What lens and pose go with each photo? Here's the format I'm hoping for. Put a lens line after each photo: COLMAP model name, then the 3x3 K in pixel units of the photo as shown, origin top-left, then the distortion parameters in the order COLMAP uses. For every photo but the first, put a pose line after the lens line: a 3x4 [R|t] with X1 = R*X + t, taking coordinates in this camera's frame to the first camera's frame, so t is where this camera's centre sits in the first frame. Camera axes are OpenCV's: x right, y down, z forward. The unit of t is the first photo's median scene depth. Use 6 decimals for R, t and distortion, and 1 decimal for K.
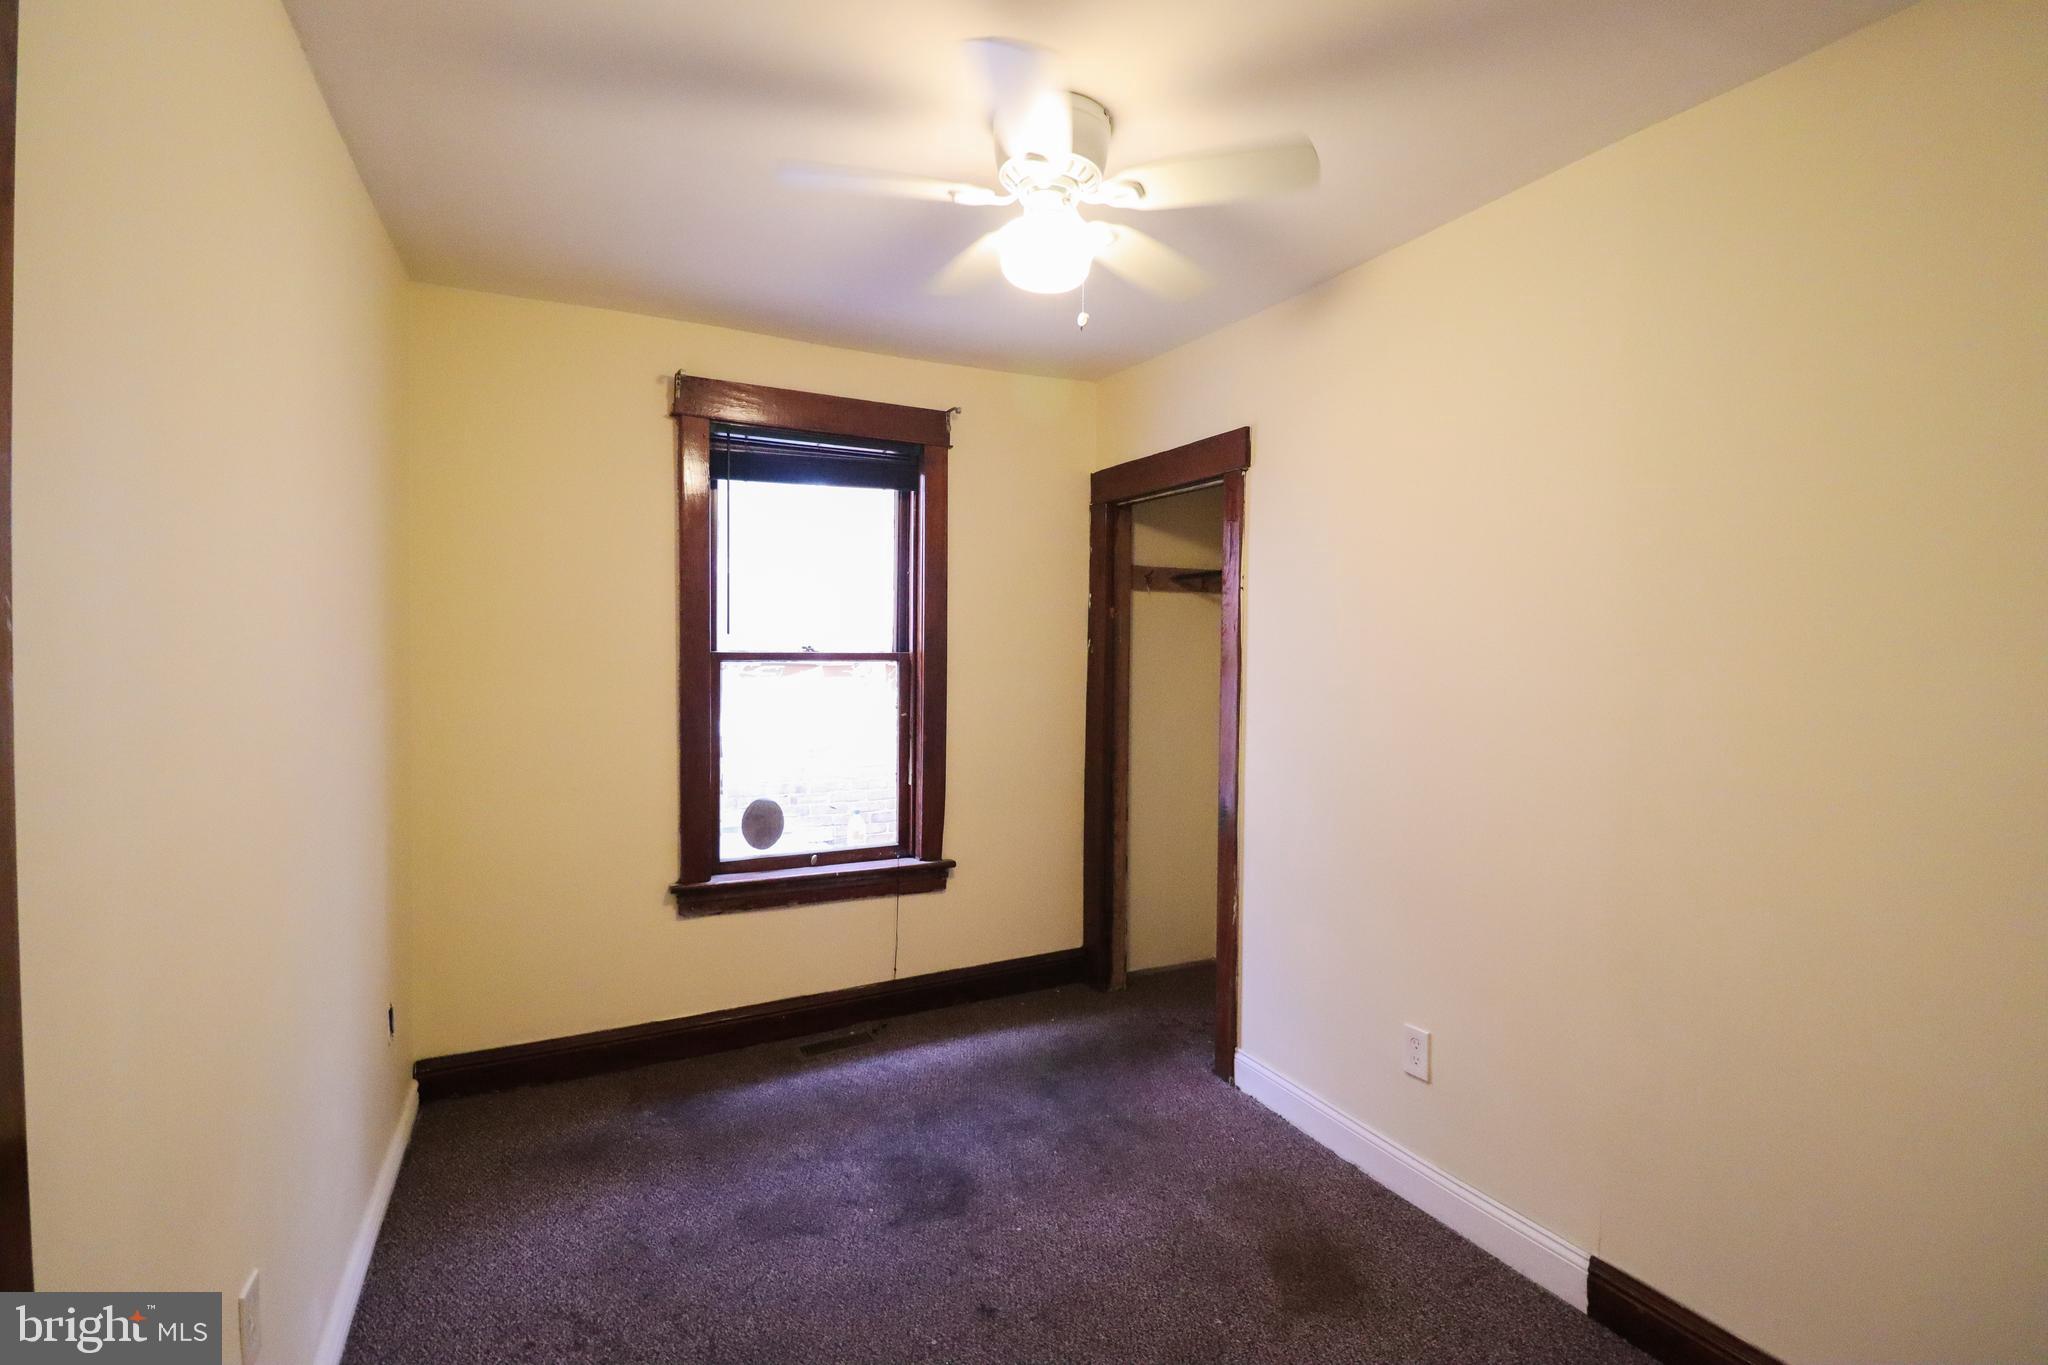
lens RADIAL K [[945.7, 0, 1042.5], [0, 945.7, 671.2], [0, 0, 1]] dist [0.004099, -0.015012]
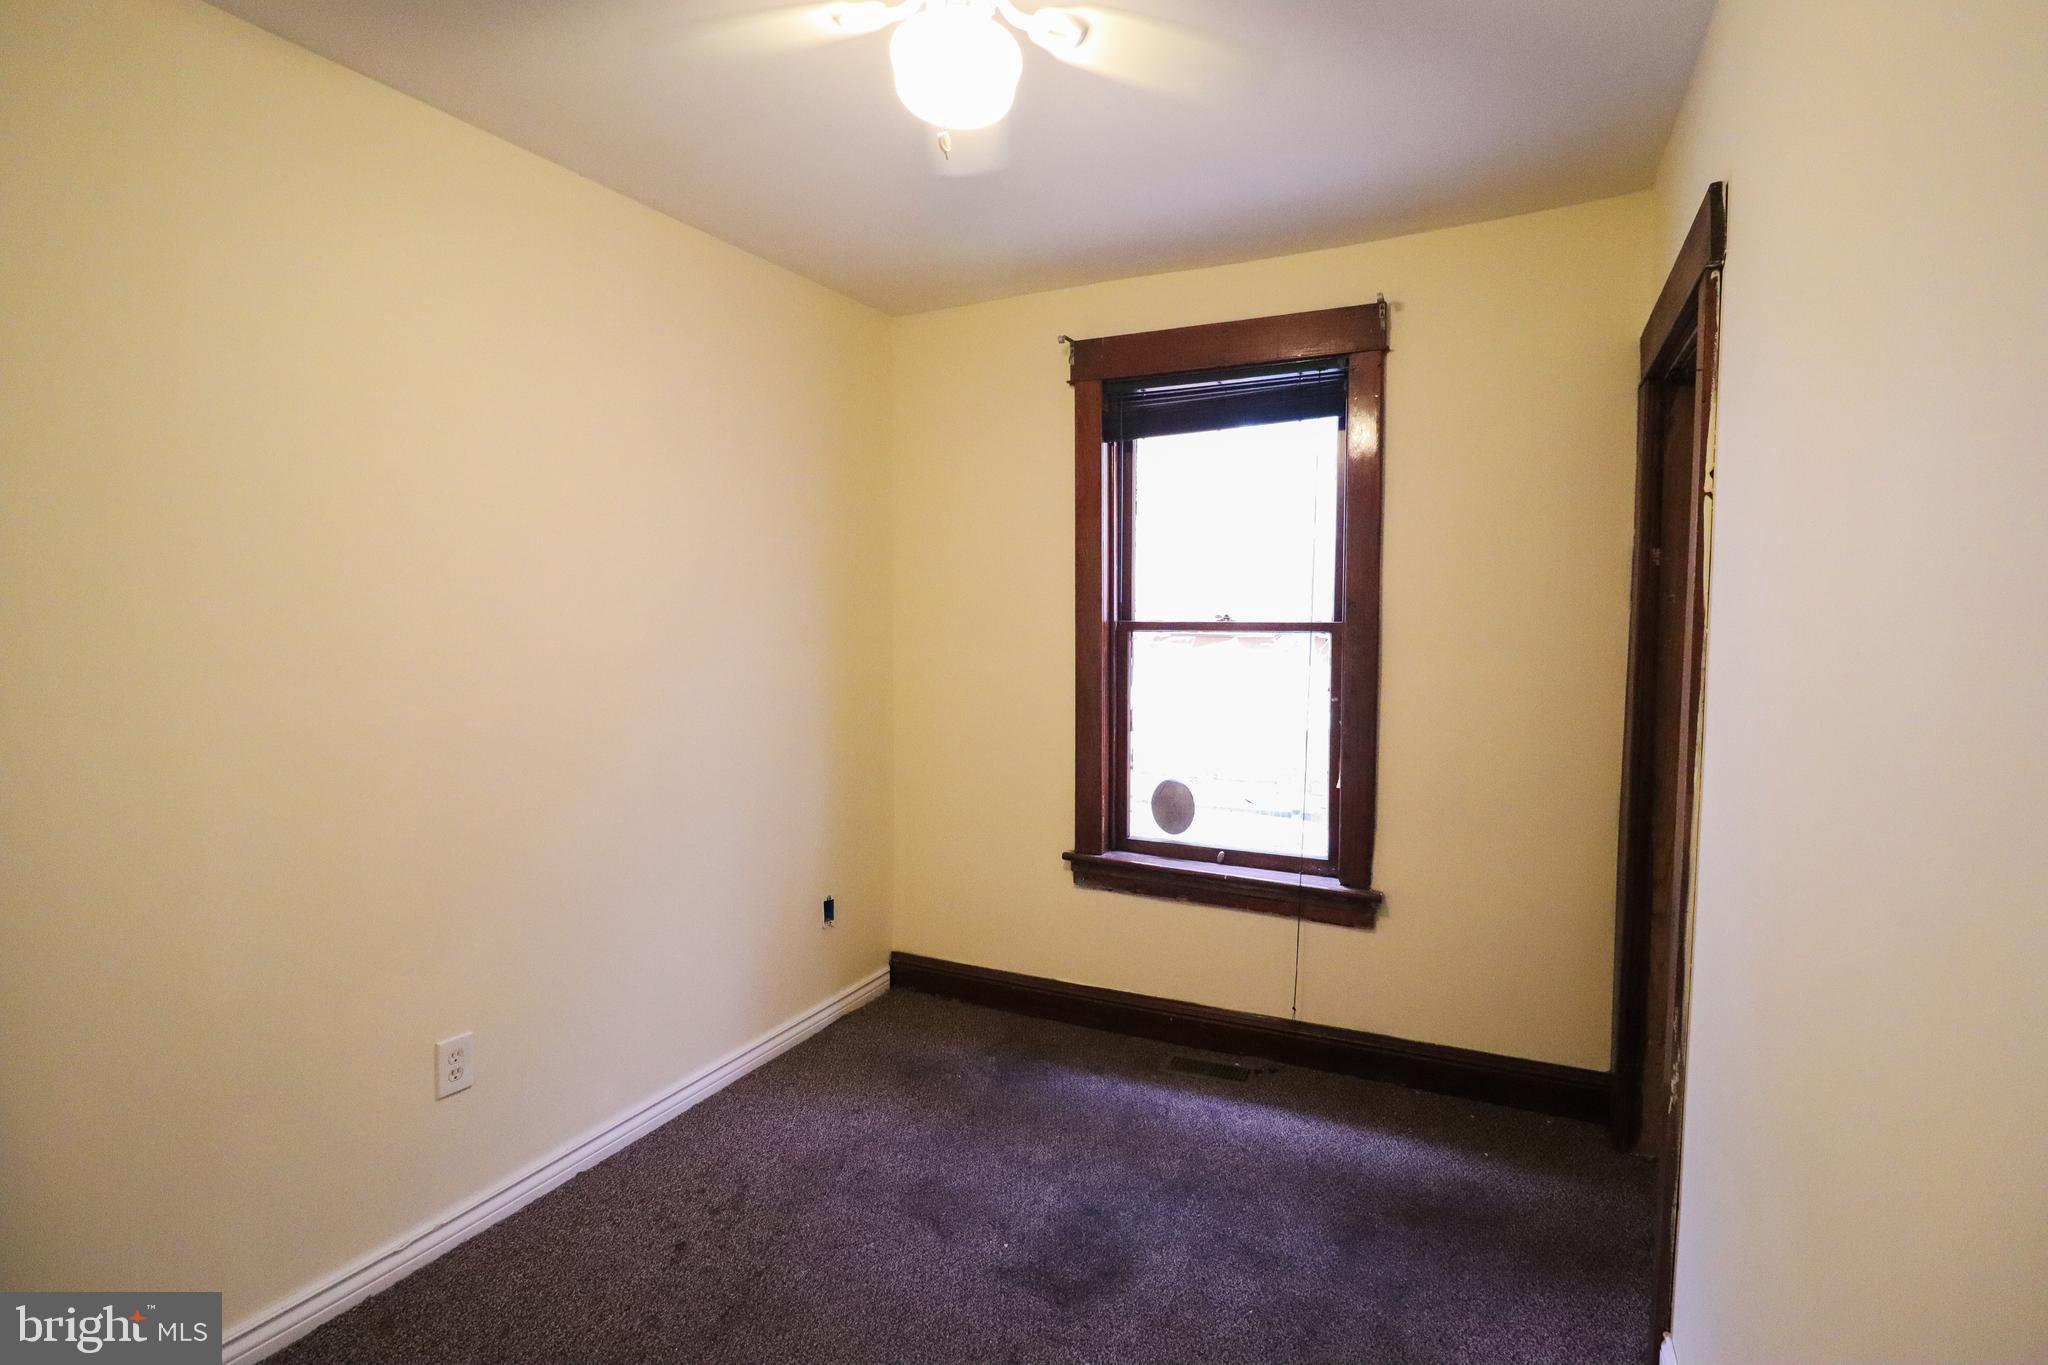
lens RADIAL K [[945.7, 0, 1042.5], [0, 945.7, 671.2], [0, 0, 1]] dist [0.004099, -0.015012]
pose [[0.604888, 0.038826, -0.795363, 0.376142], [-0.021687, 0.999243, 0.032285, 0.001433], [0.796015, -0.002280, 0.605273, 0.352703]]
